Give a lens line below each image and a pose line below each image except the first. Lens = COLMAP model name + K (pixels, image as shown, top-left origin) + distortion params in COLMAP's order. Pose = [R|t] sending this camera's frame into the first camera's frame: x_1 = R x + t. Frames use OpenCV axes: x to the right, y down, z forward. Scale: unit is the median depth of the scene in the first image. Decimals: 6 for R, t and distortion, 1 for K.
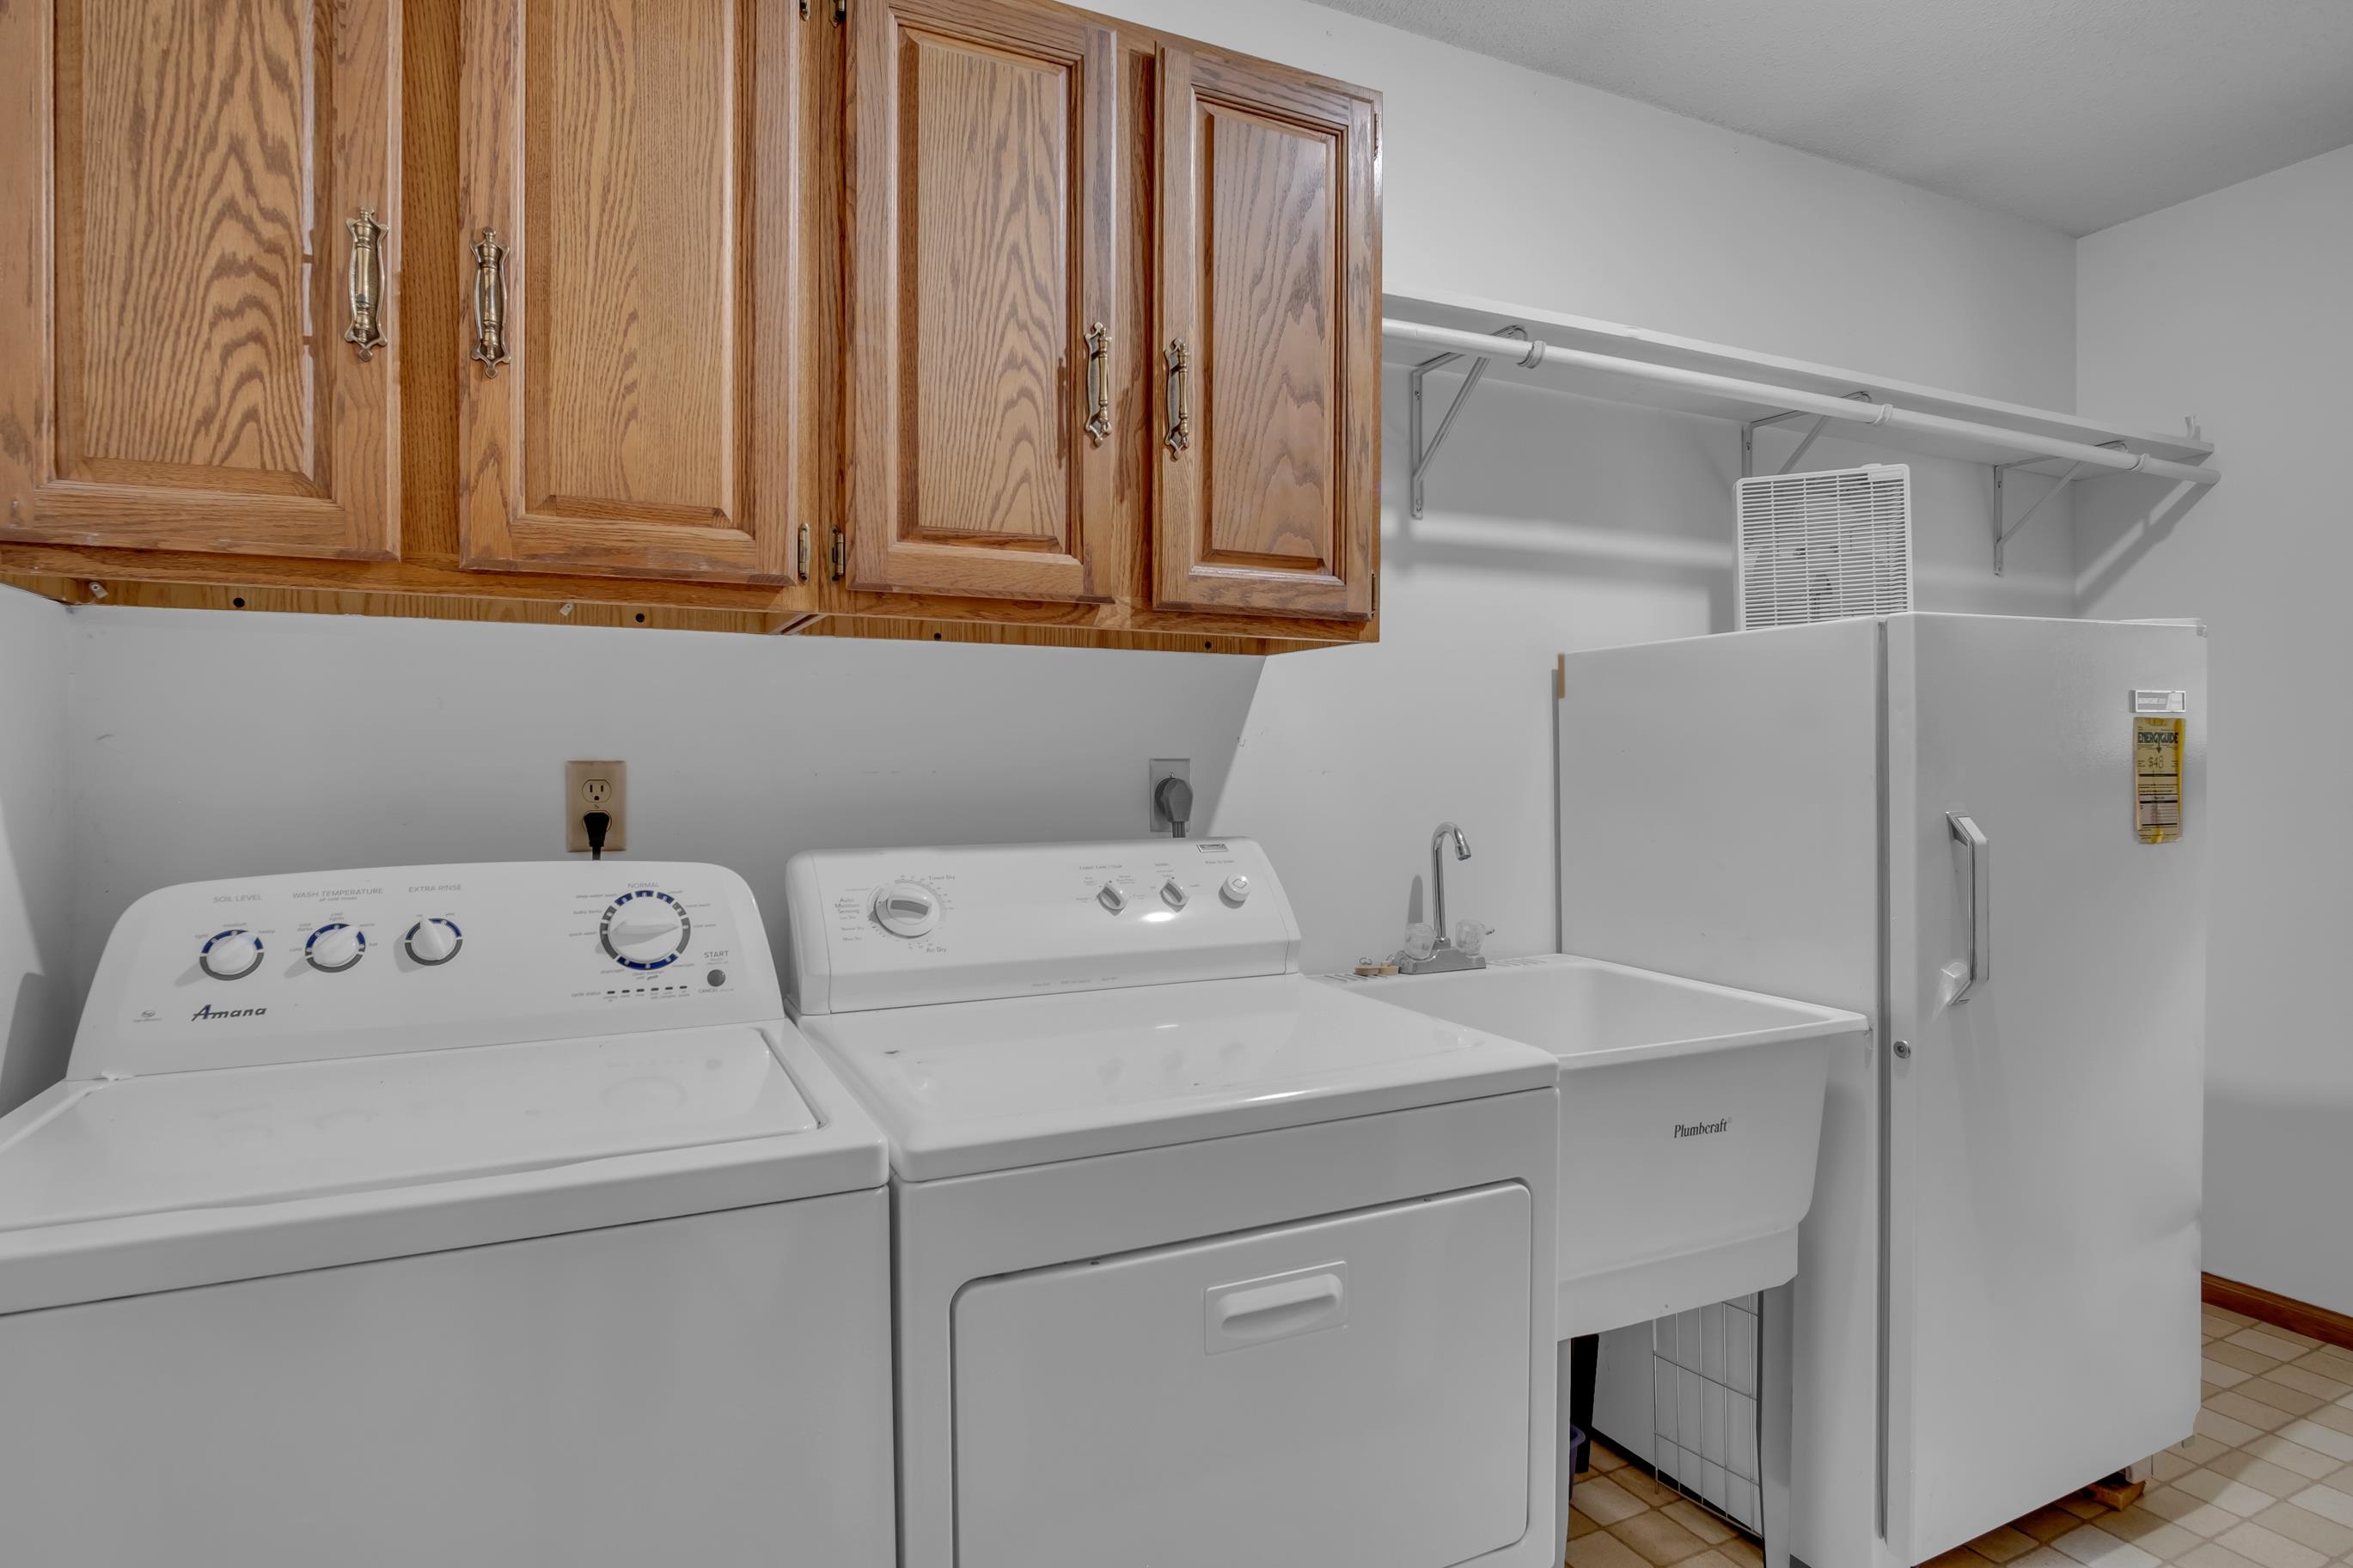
lens RADIAL K [[1301.4, 0, 1166.8], [0, 1301.4, 762.7], [0, 0, 1]] dist [-0.014787, 0.003389]
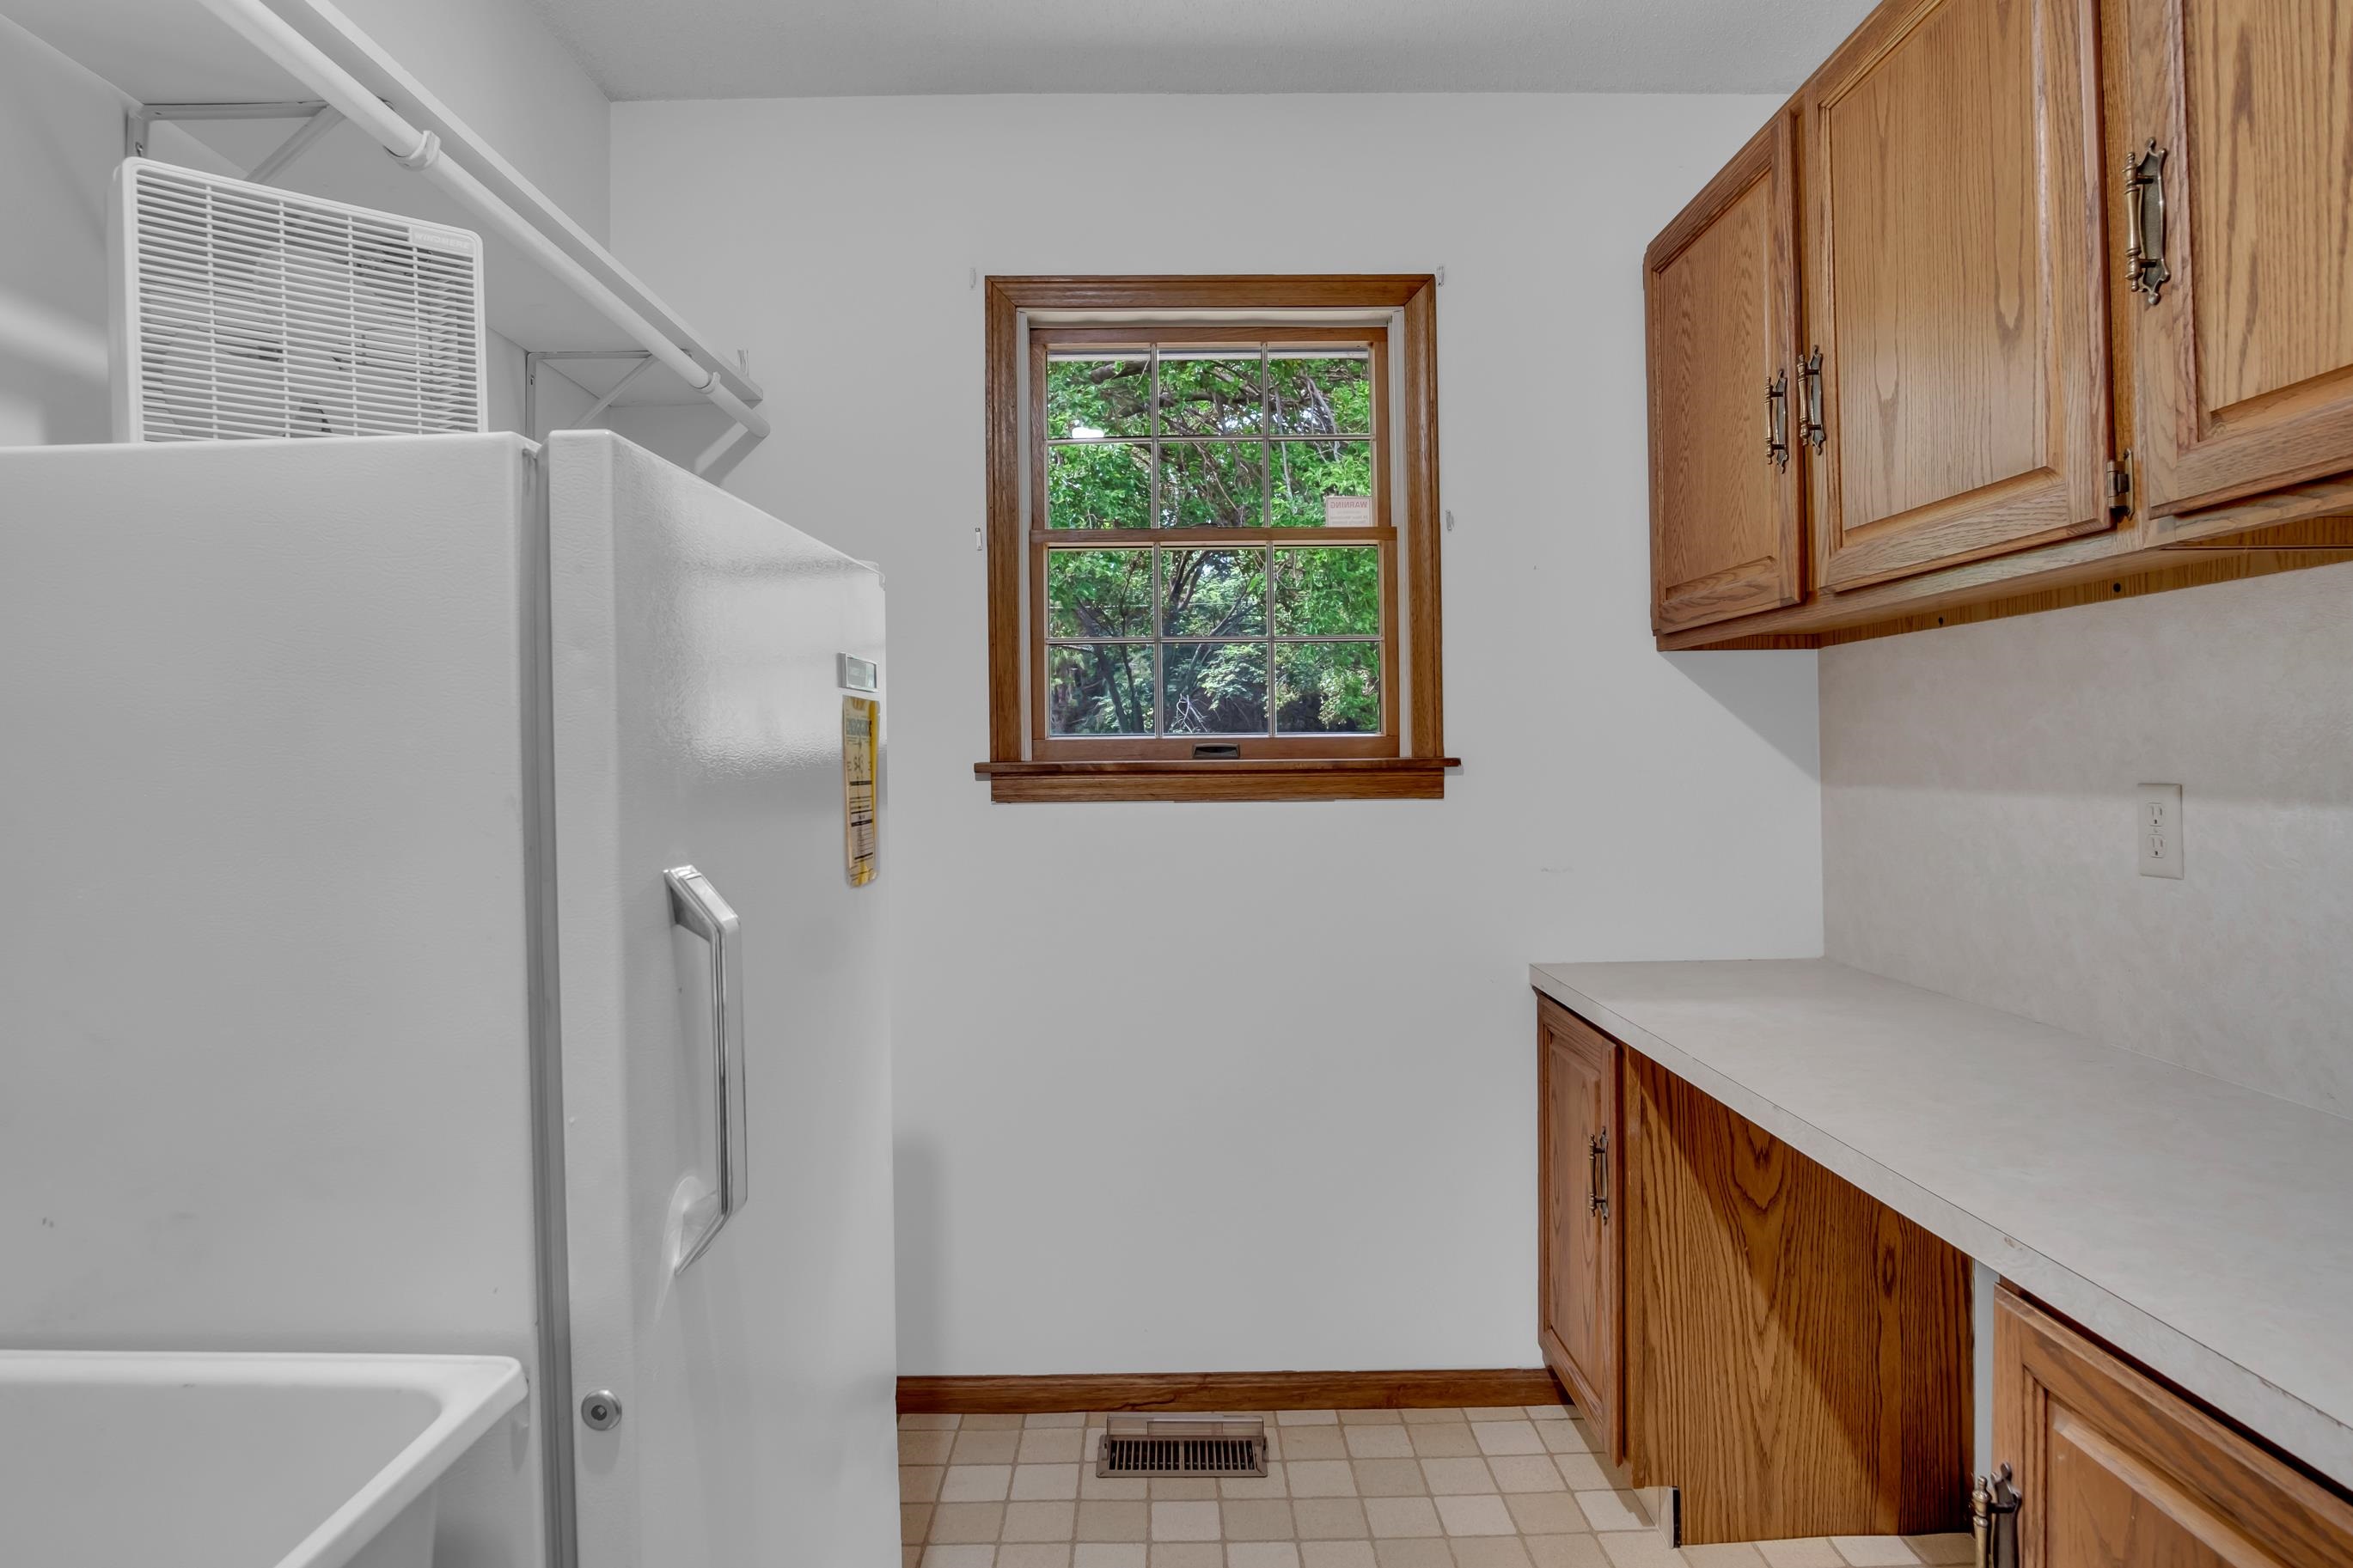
lens RADIAL K [[1301.4, 0, 1166.8], [0, 1301.4, 762.7], [0, 0, 1]] dist [-0.014787, 0.003389]
pose [[0.442481, -0.008527, 0.896737, 0.249630], [0.009017, 0.999947, 0.005059, -0.001971], [-0.896732, 0.005848, 0.442534, 0.610231]]
